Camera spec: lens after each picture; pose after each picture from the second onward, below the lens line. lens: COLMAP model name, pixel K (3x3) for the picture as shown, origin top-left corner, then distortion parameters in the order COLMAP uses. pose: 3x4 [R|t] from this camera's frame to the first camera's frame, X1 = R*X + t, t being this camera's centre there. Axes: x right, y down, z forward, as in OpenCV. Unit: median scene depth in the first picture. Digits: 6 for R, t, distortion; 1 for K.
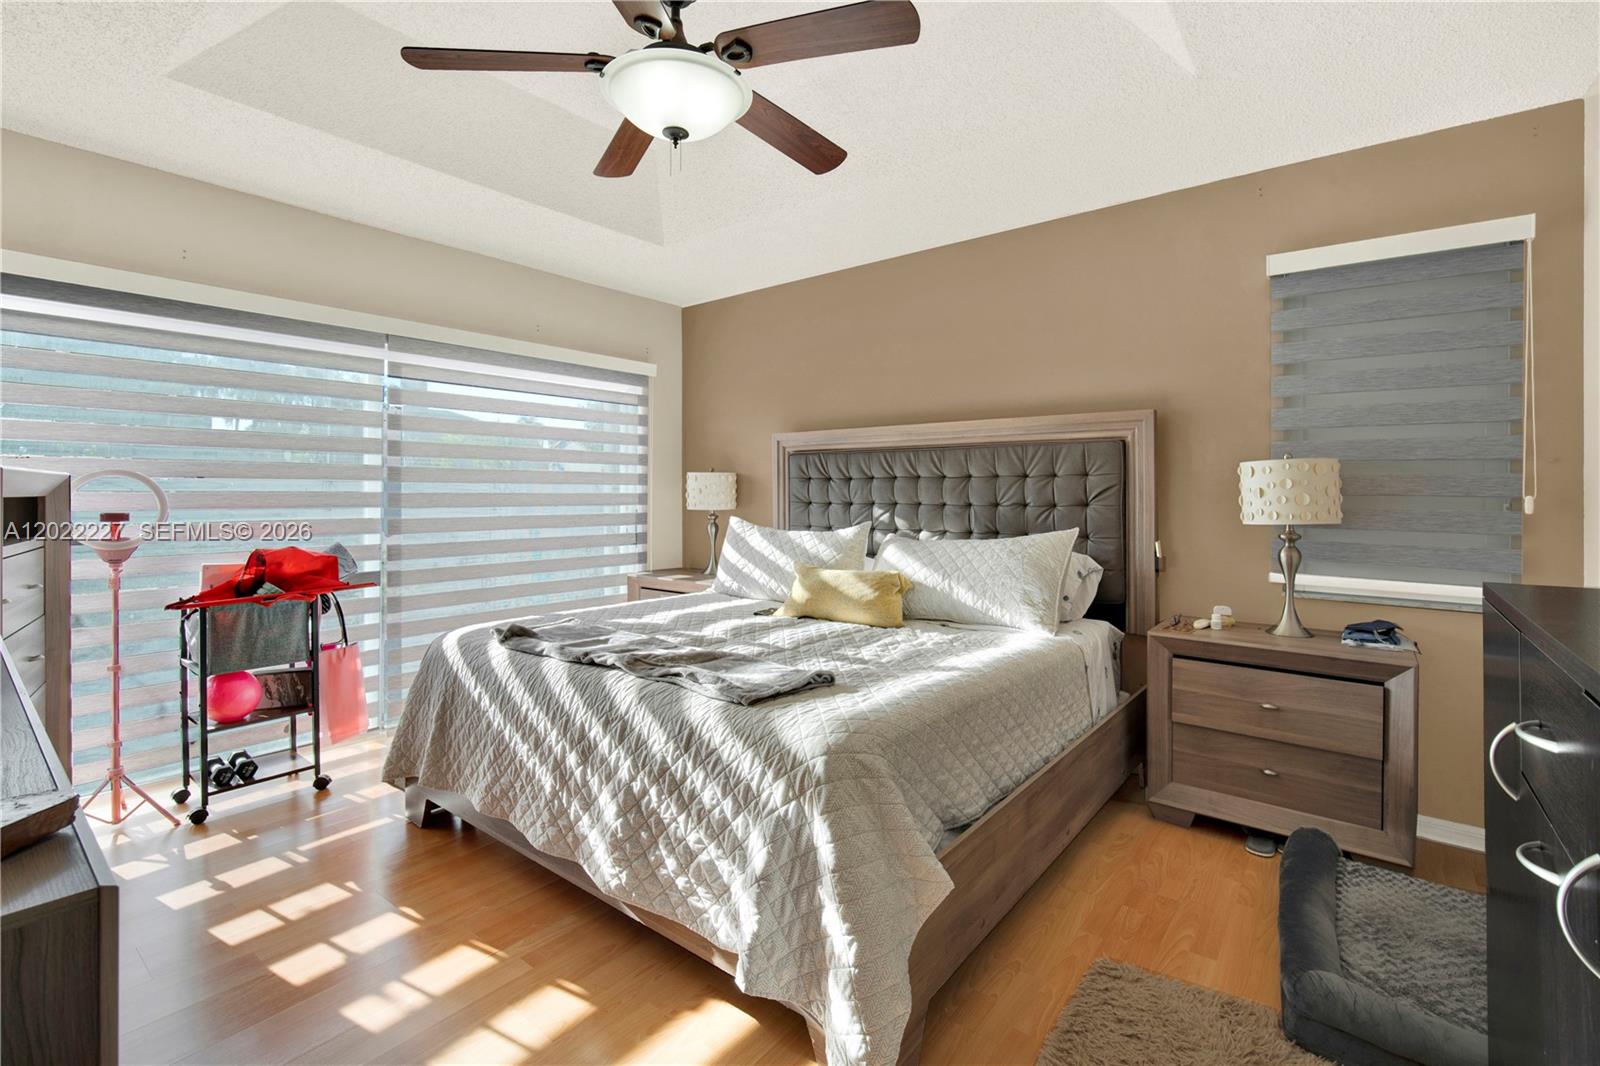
lens RADIAL K [[761.4, 0, 807.0], [0, 761.4, 490.9], [0, 0, 1]] dist [0.000979, 0.000747]
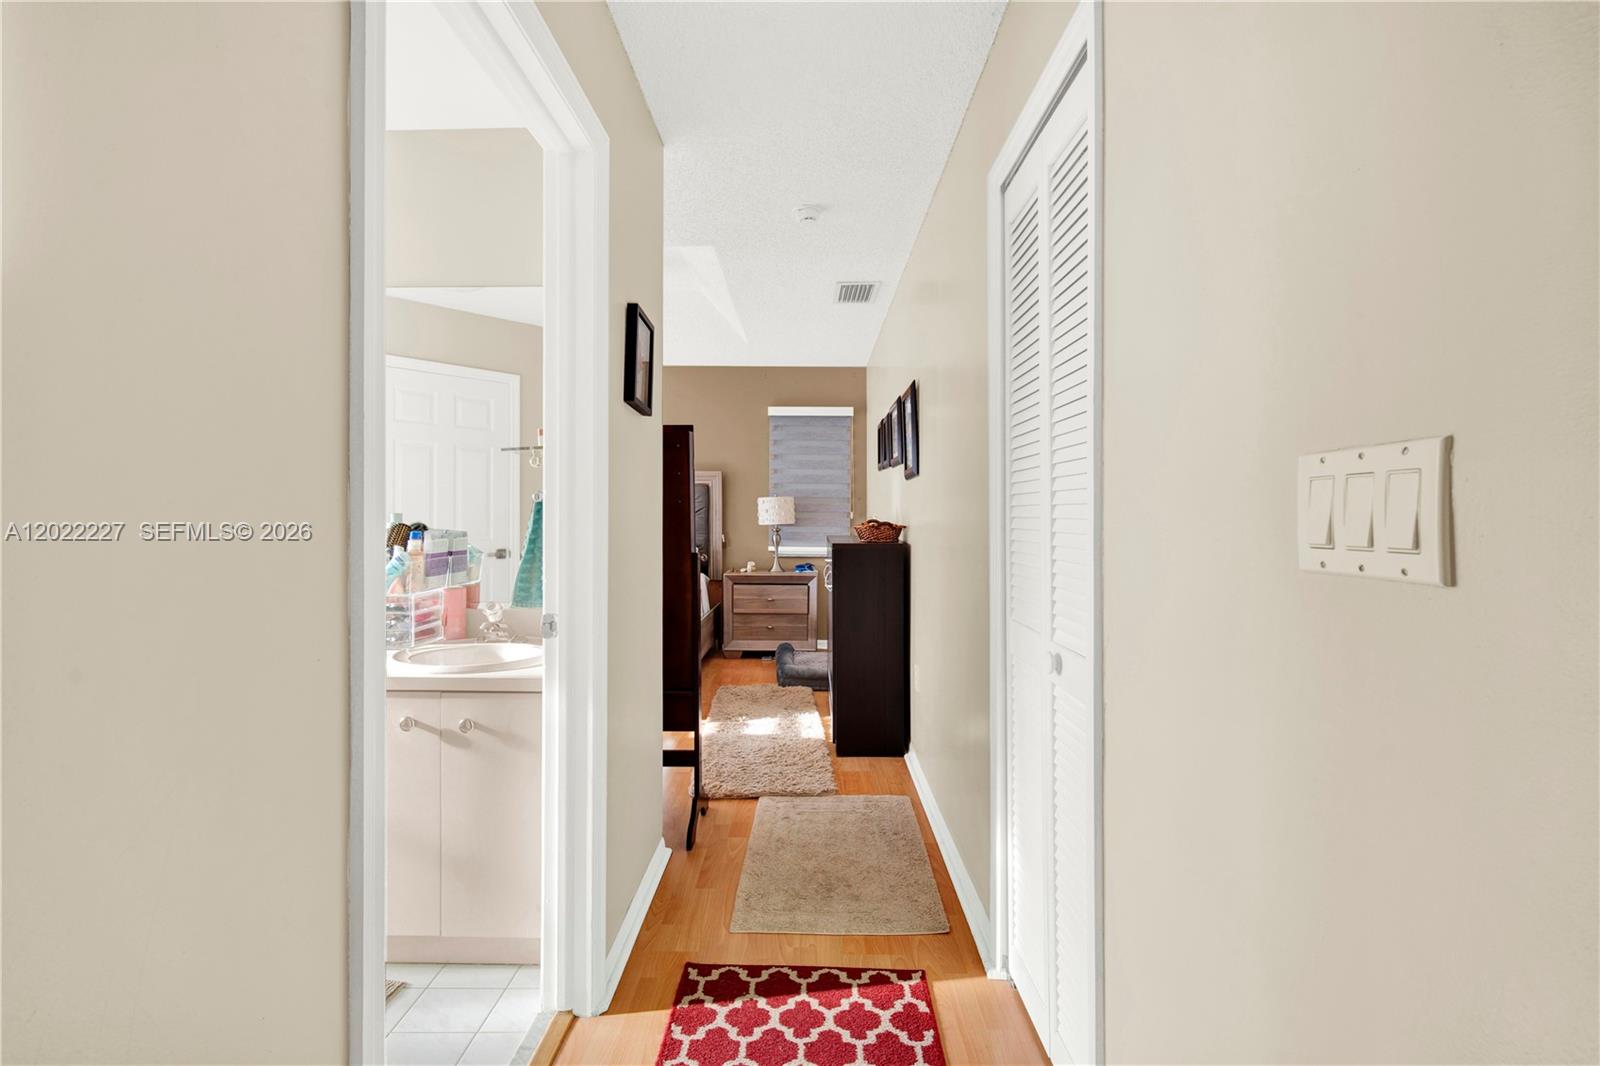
lens RADIAL K [[708.8, 0, 797.3], [0, 708.8, 509.8], [0, 0, 1]] dist [-0.001516, 0.000121]
pose [[0.816343, -0.002265, 0.577562, -0.573584], [0.002205, 0.999997, 0.000805, -0.002767], [-0.577563, 0.000616, 0.816346, -0.816654]]
